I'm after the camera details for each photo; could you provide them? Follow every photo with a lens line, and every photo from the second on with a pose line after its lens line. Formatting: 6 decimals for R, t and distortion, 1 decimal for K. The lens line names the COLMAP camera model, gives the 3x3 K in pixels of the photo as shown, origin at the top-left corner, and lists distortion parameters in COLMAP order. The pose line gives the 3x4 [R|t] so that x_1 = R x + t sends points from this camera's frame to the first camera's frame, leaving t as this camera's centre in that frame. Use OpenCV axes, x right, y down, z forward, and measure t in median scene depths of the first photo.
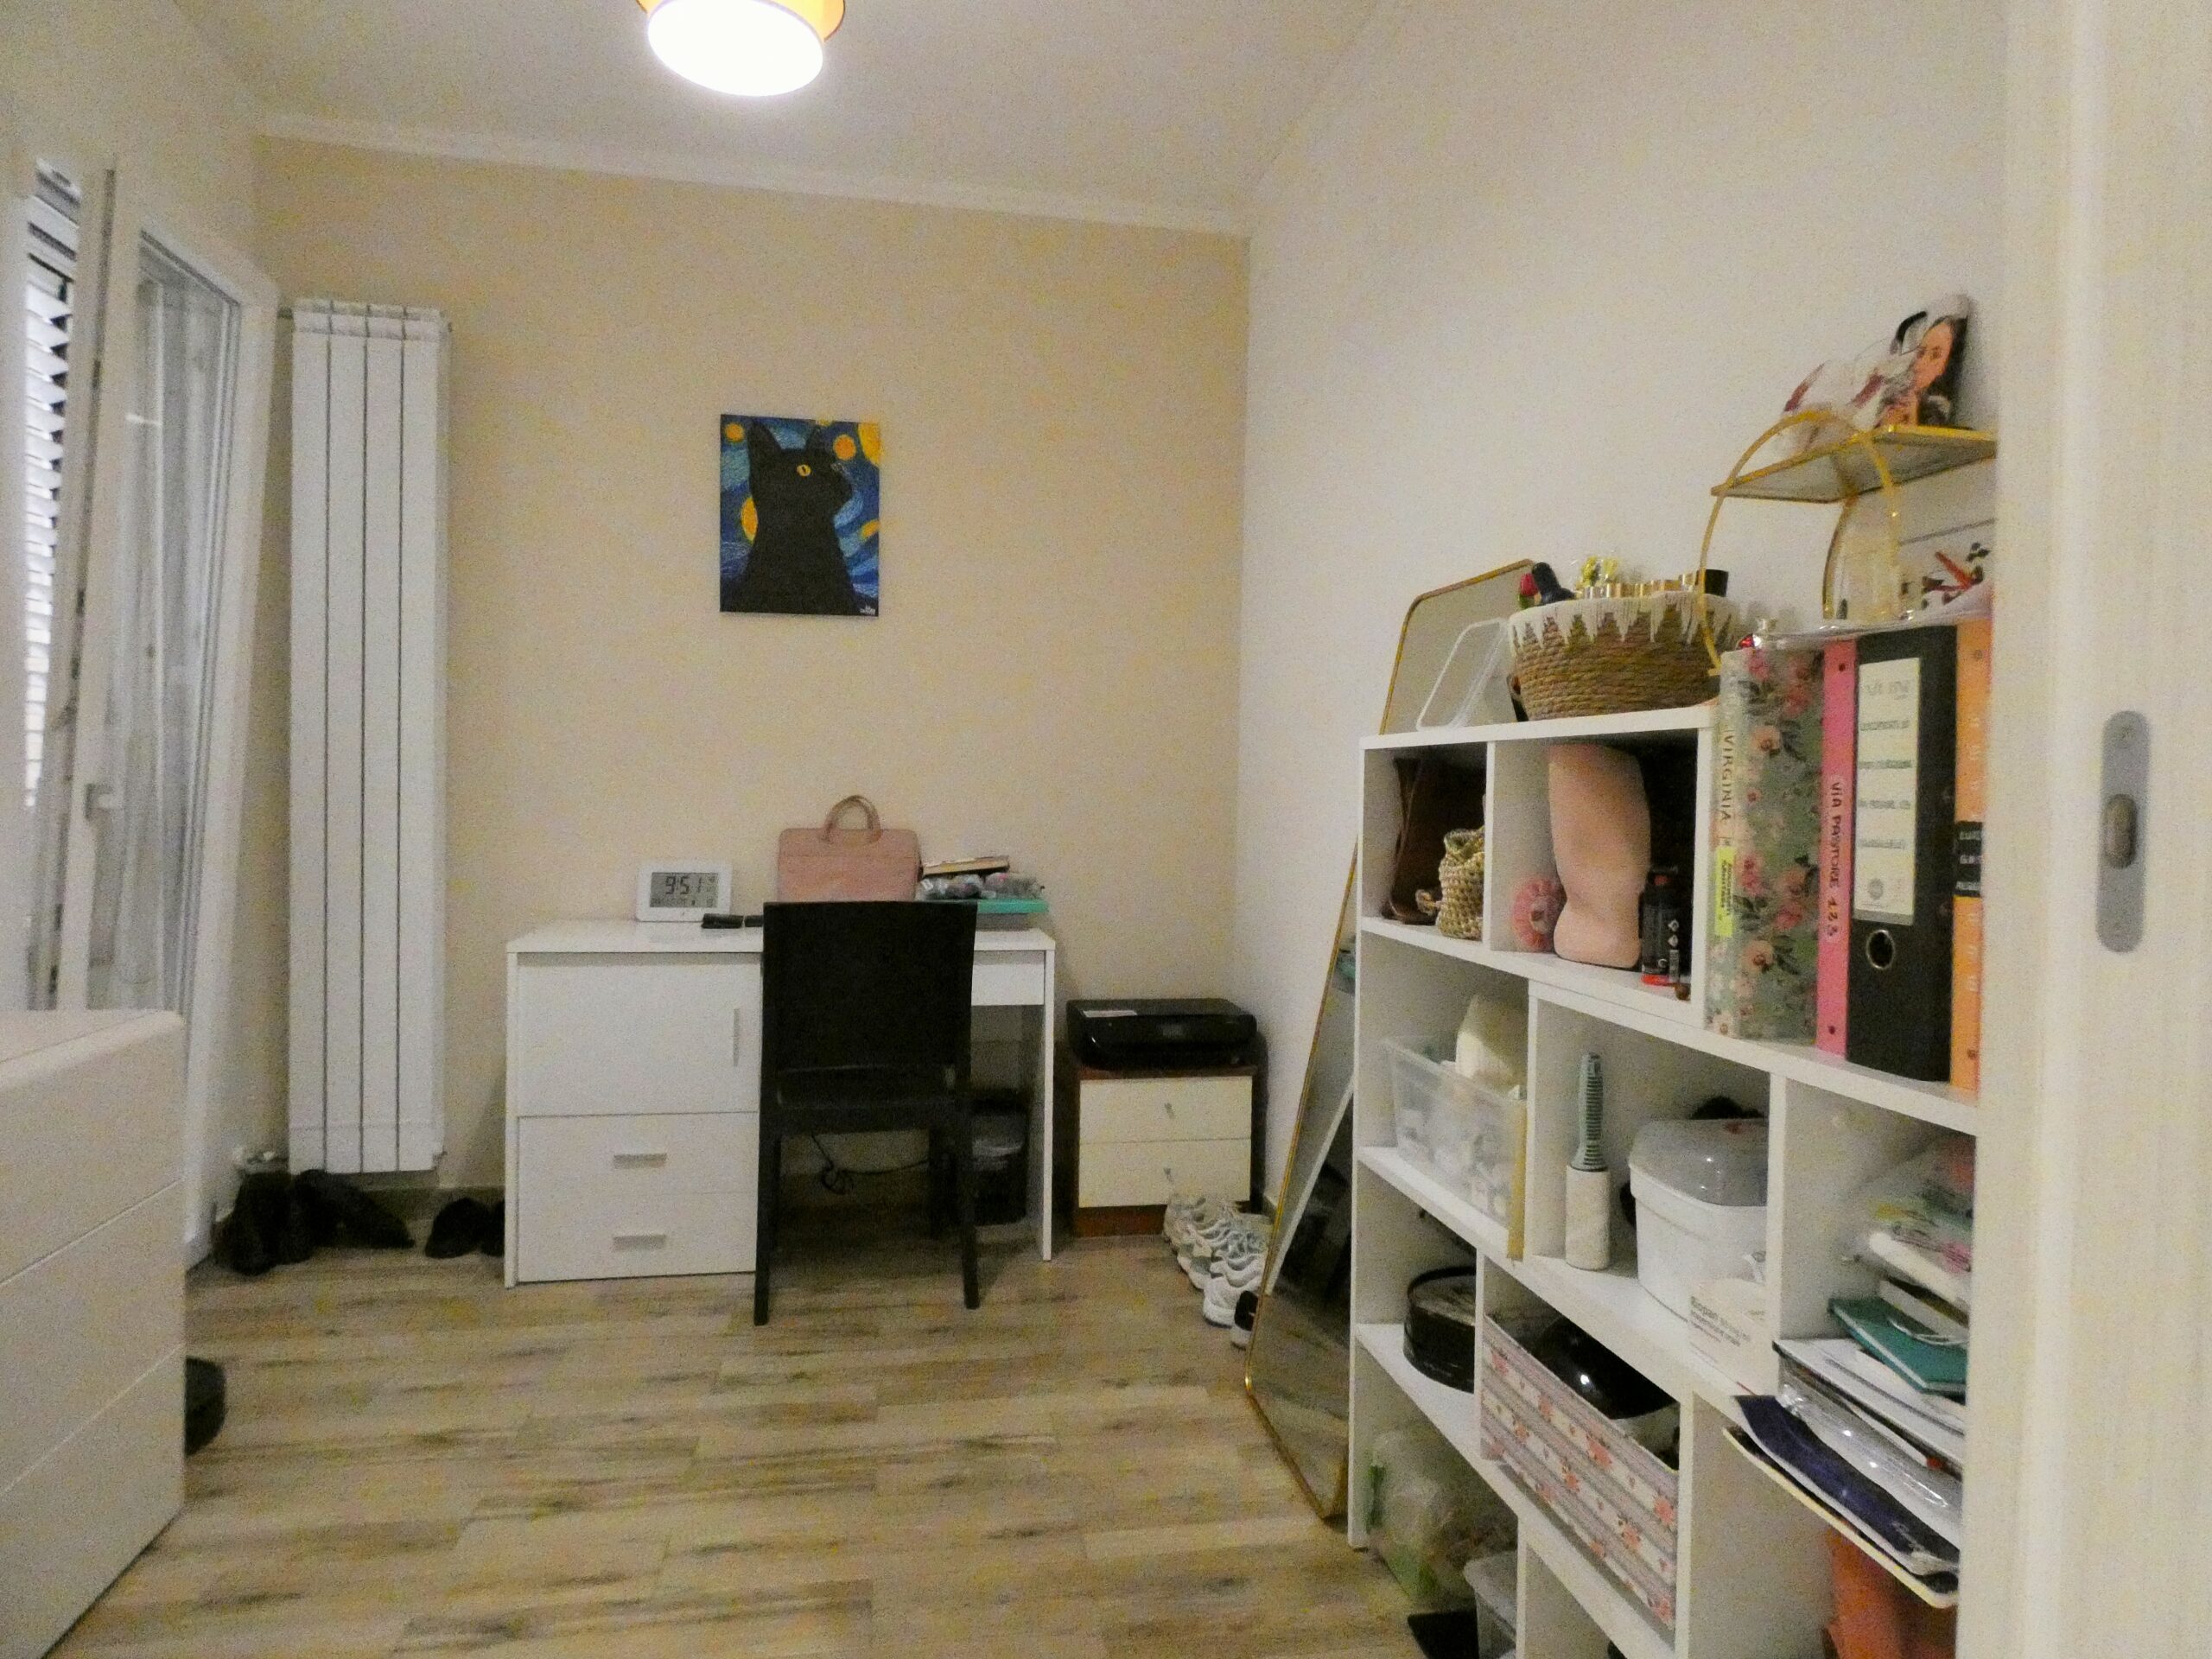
lens RADIAL K [[1324.0, 0, 1102.7], [0, 1324.0, 820.5], [0, 0, 1]] dist [-0.011997, -0.001299]
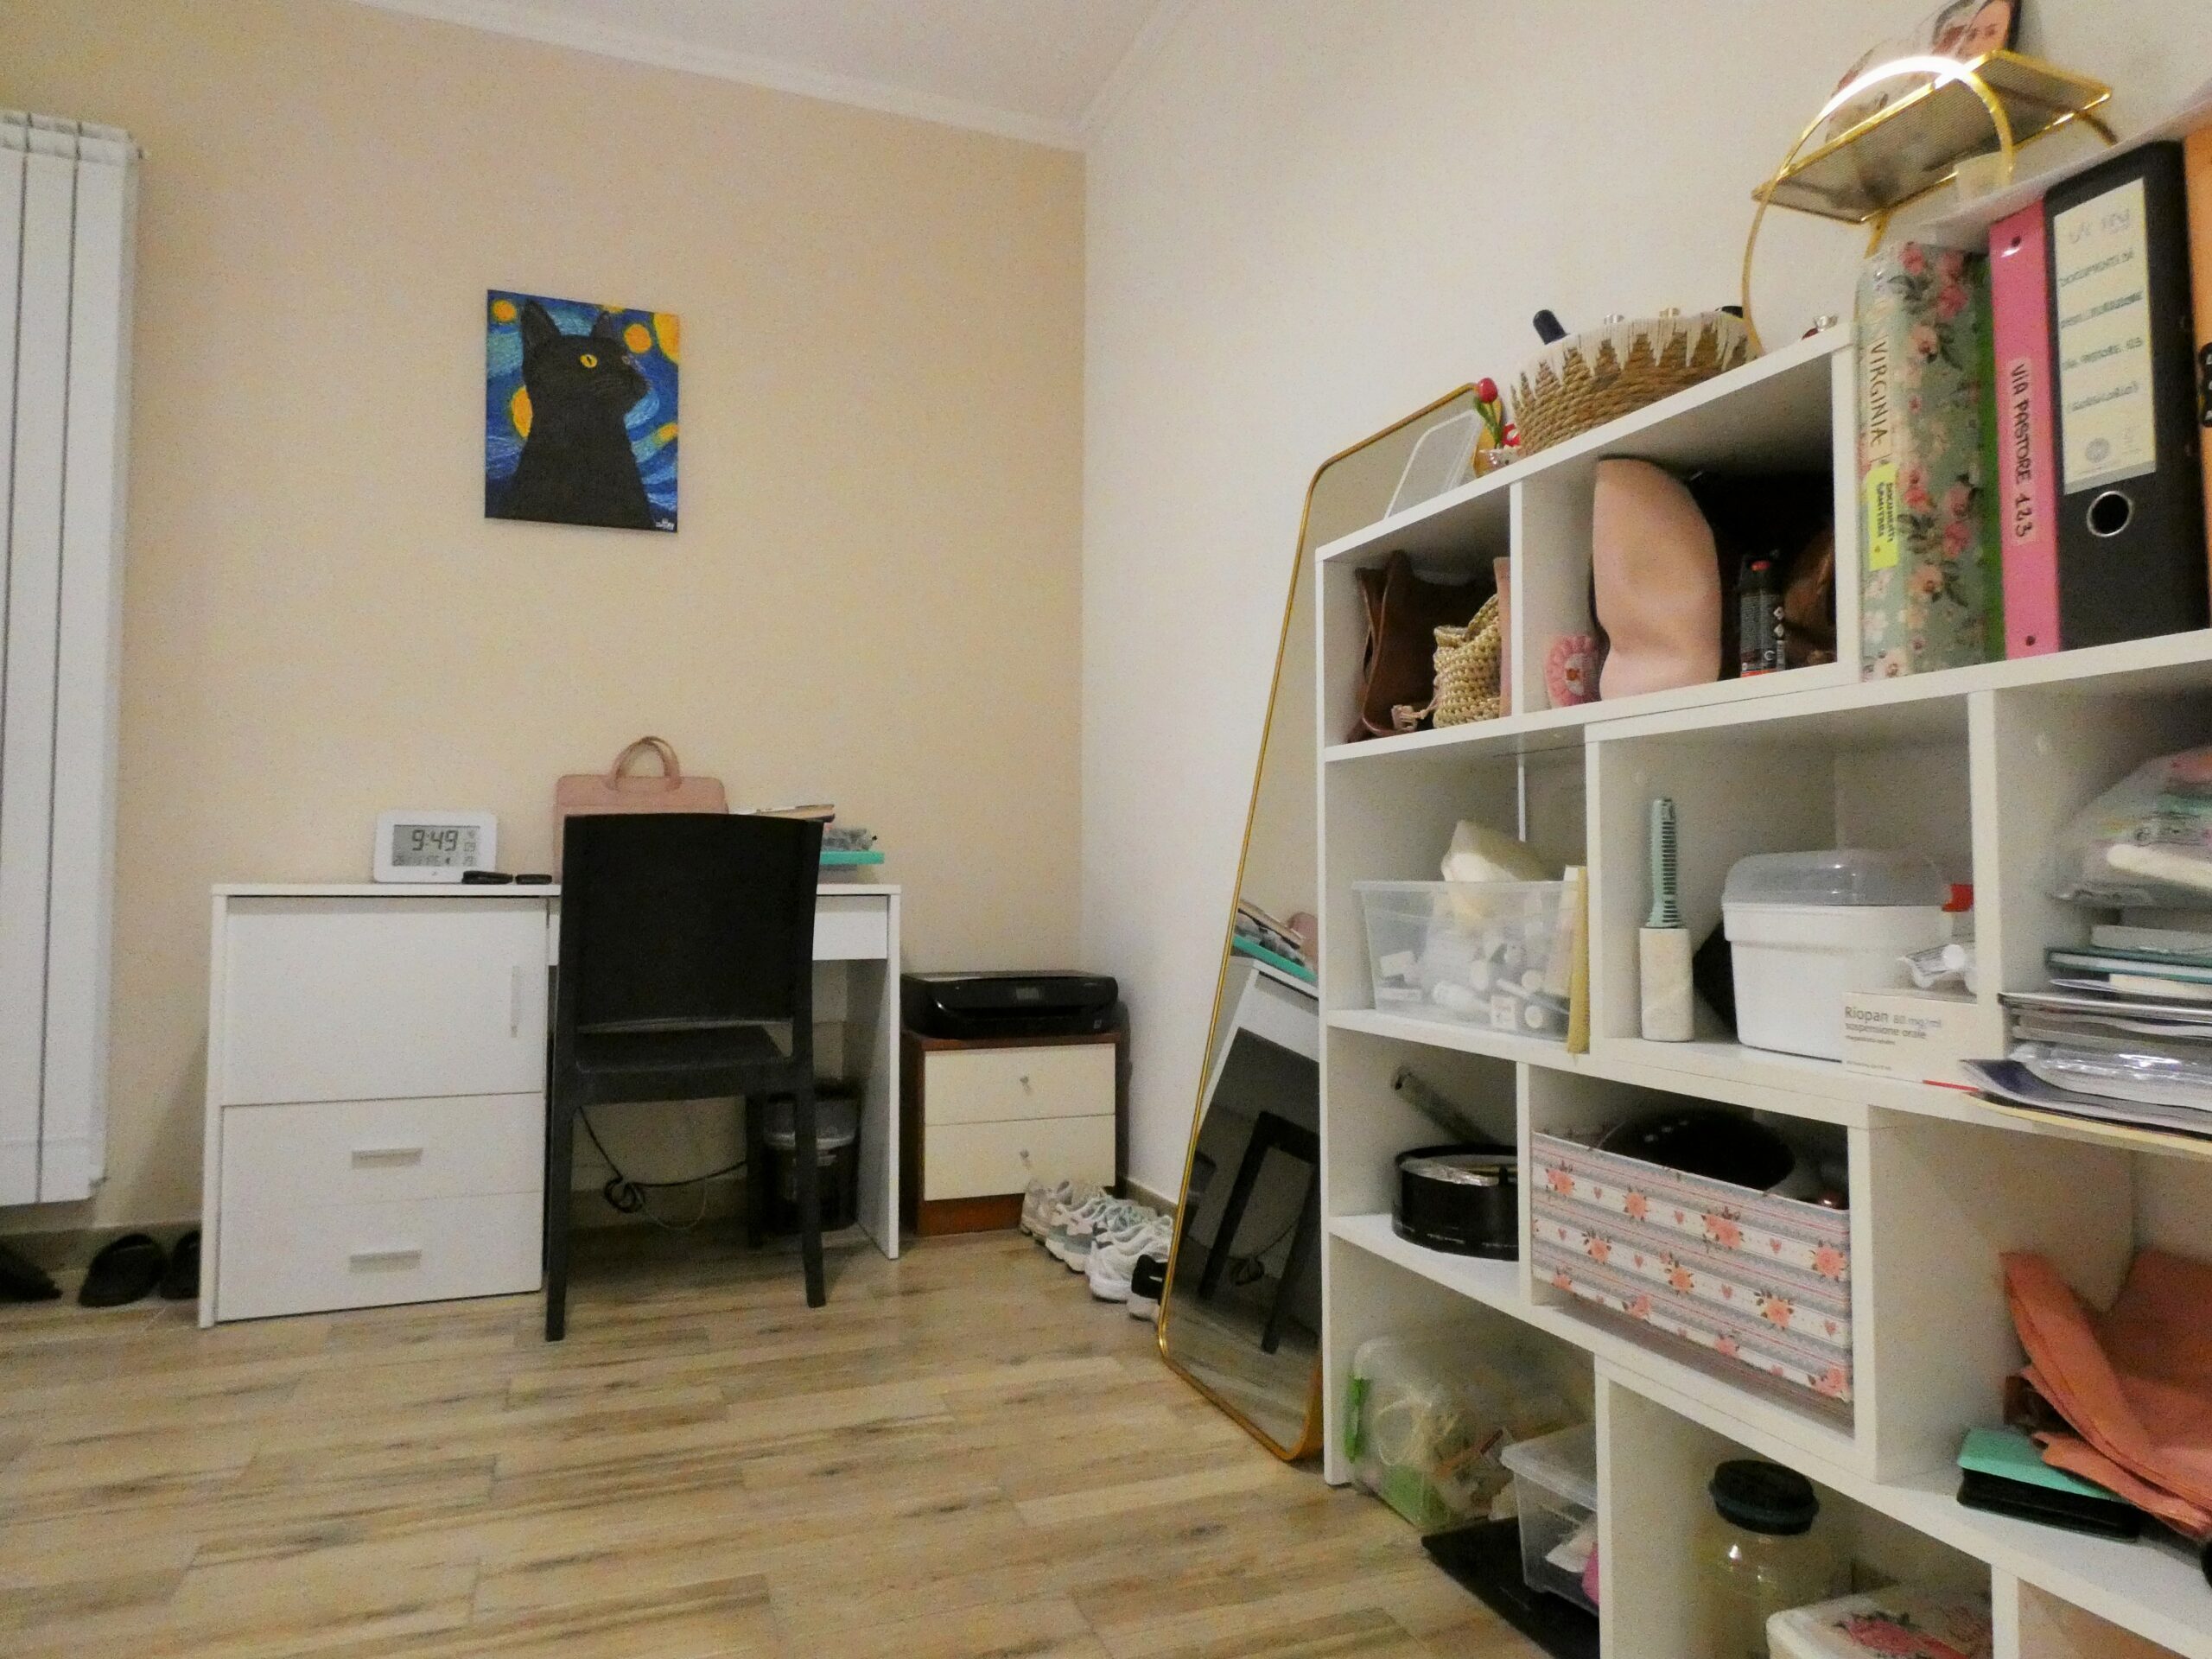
lens RADIAL K [[1395.2, 0, 1108.3], [0, 1395.2, 826.1], [0, 0, 1]] dist [-0.007352, -0.000143]
pose [[0.981564, -0.005787, 0.191048, -0.111131], [0.017329, 0.998119, -0.058798, 0.157511], [-0.190348, 0.061025, 0.979818, 0.103391]]
